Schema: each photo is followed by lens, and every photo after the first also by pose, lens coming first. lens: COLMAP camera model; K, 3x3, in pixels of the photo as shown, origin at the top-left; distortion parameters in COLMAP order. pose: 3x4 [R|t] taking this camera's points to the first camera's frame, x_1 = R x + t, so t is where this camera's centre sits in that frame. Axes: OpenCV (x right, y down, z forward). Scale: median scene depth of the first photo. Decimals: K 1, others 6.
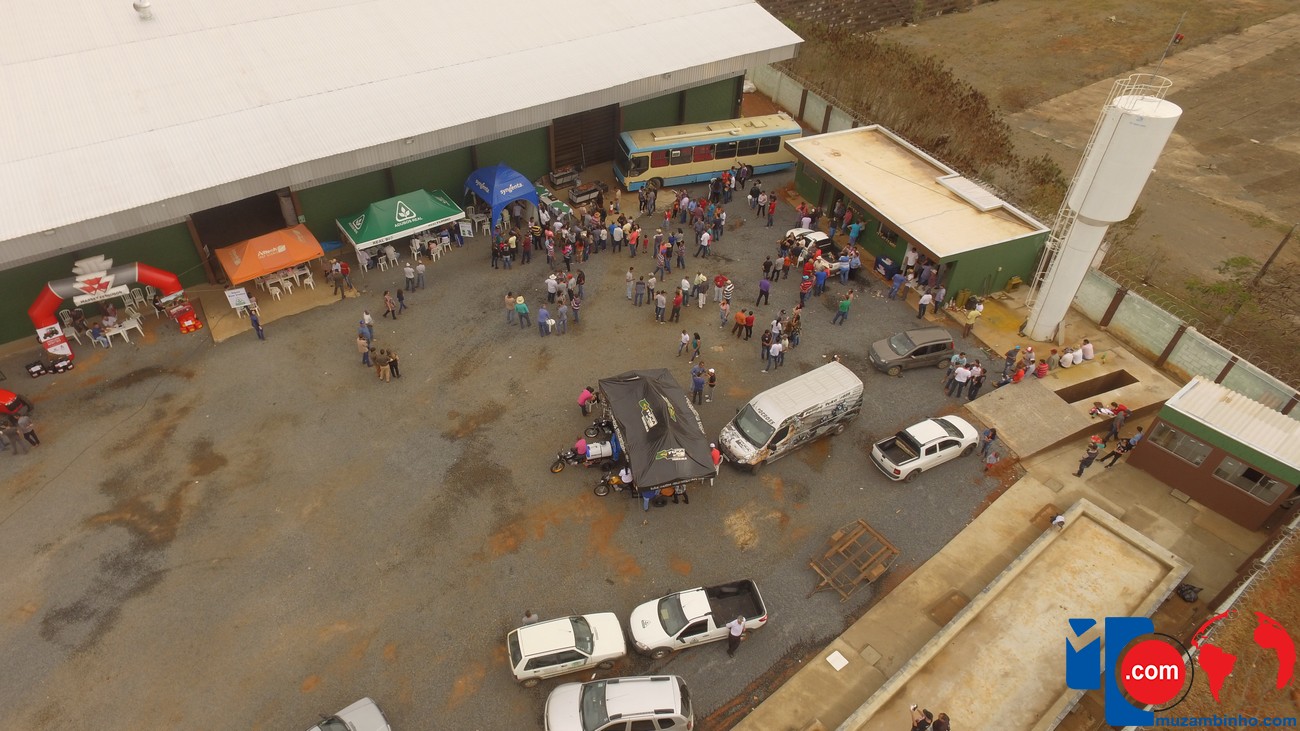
lens RADIAL K [[724.2, 0, 599.0], [0, 724.2, 342.1], [0, 0, 1]] dist [0.019278, -0.038272]
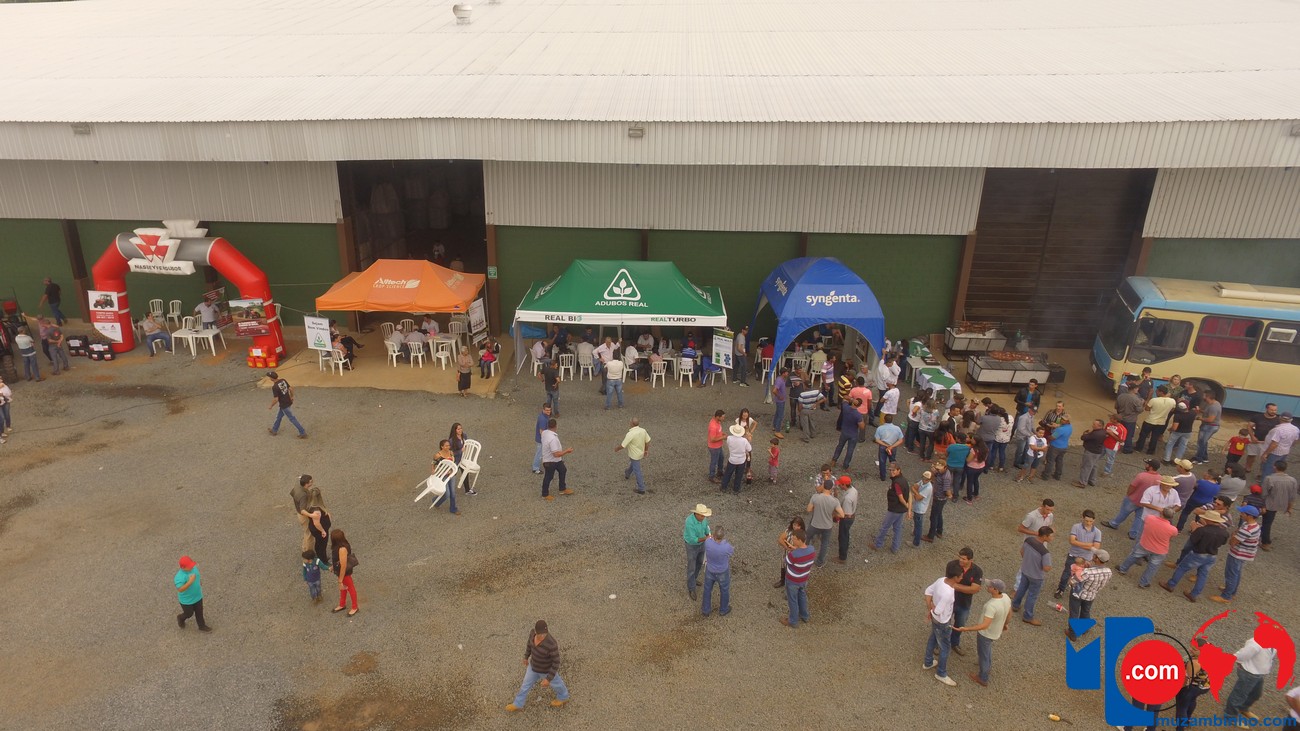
lens RADIAL K [[733.3, 0, 610.9], [0, 733.3, 371.5], [0, 0, 1]] dist [0.000836, 0.000702]
pose [[0.786354, 0.230863, -0.573018, 0.061407], [-0.399718, 0.897362, -0.186996, -0.013127], [0.471034, 0.376091, 0.797924, 0.579601]]
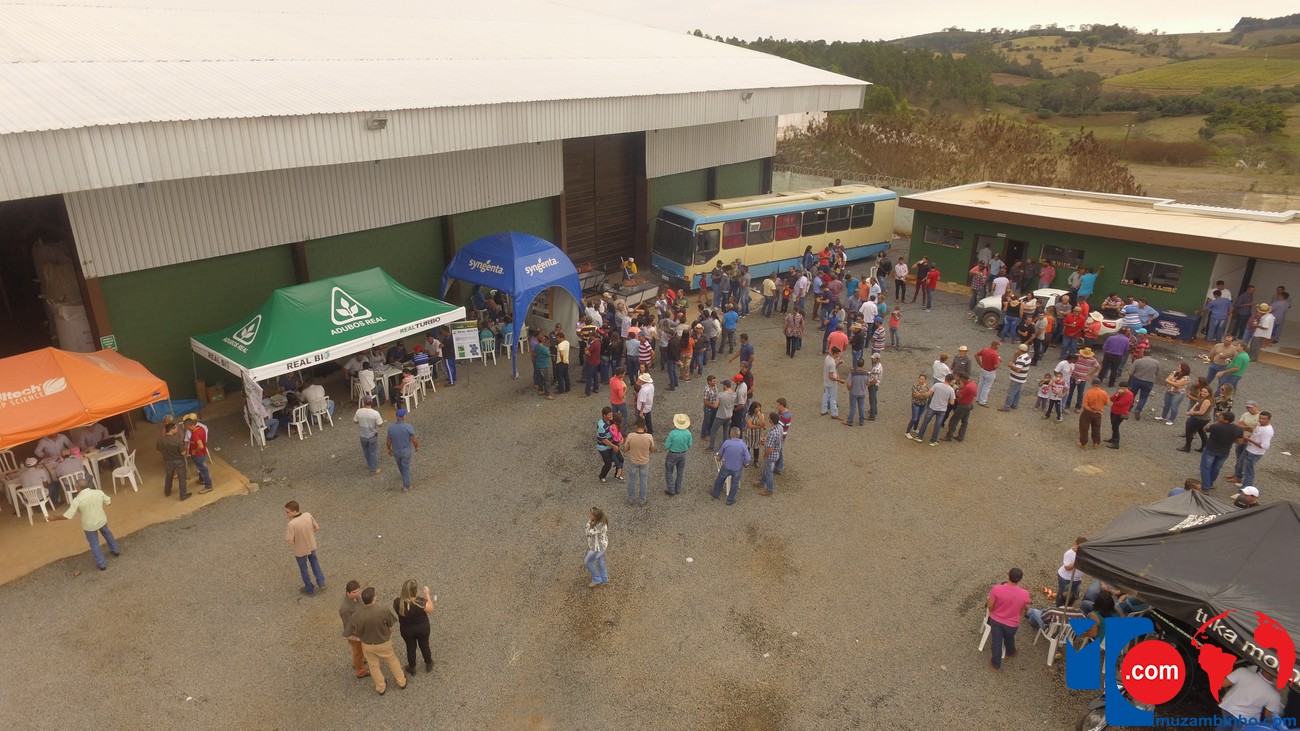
lens RADIAL K [[734.8, 0, 599.9], [0, 734.8, 354.3], [0, 0, 1]] dist [-0.004422, 0.024070]
pose [[0.963386, -0.102752, 0.247650, -0.234490], [0.178185, 0.935535, -0.304999, 0.026306], [-0.200346, 0.337959, 0.919590, 0.540973]]
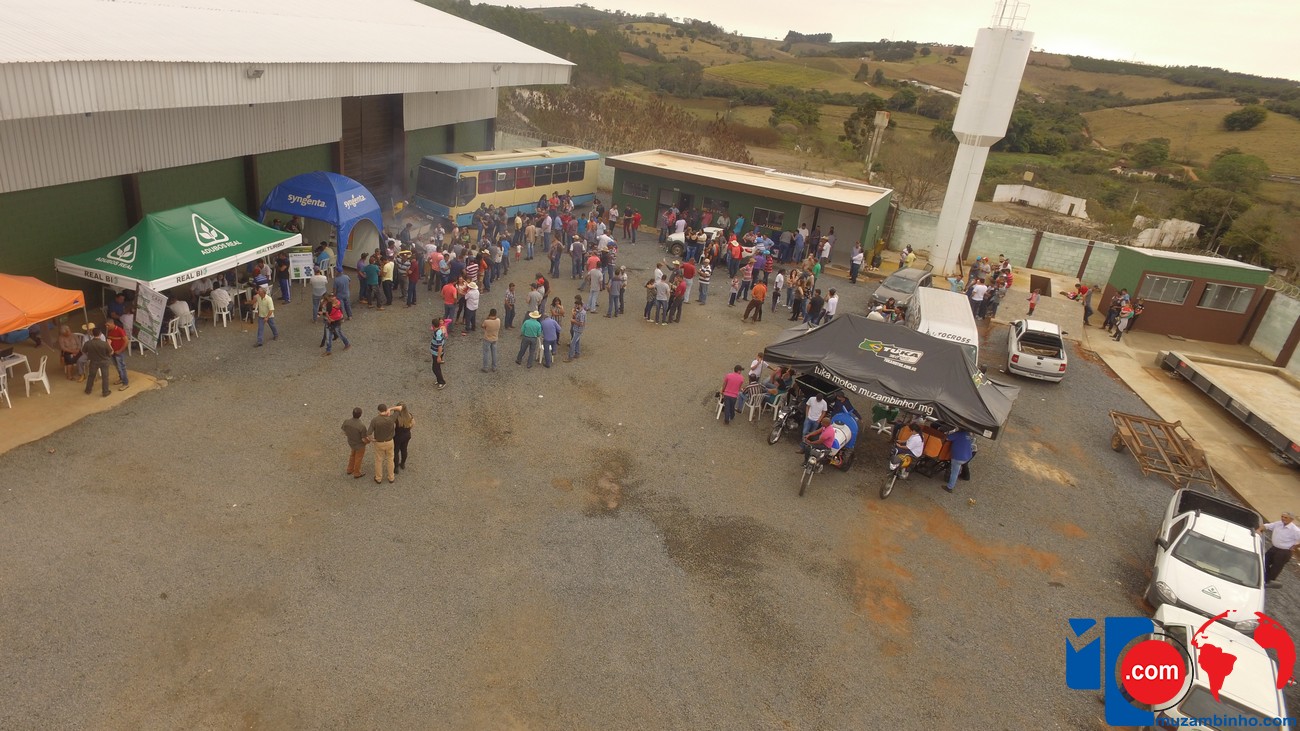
lens RADIAL K [[743.0, 0, 579.7], [0, 743.0, 349.8], [0, 0, 1]] dist [-0.036555, 0.037644]
pose [[0.770738, -0.166978, 0.614883, -0.413019], [0.323442, 0.933995, -0.151788, 0.076729], [-0.548952, 0.315868, 0.773873, 0.456614]]
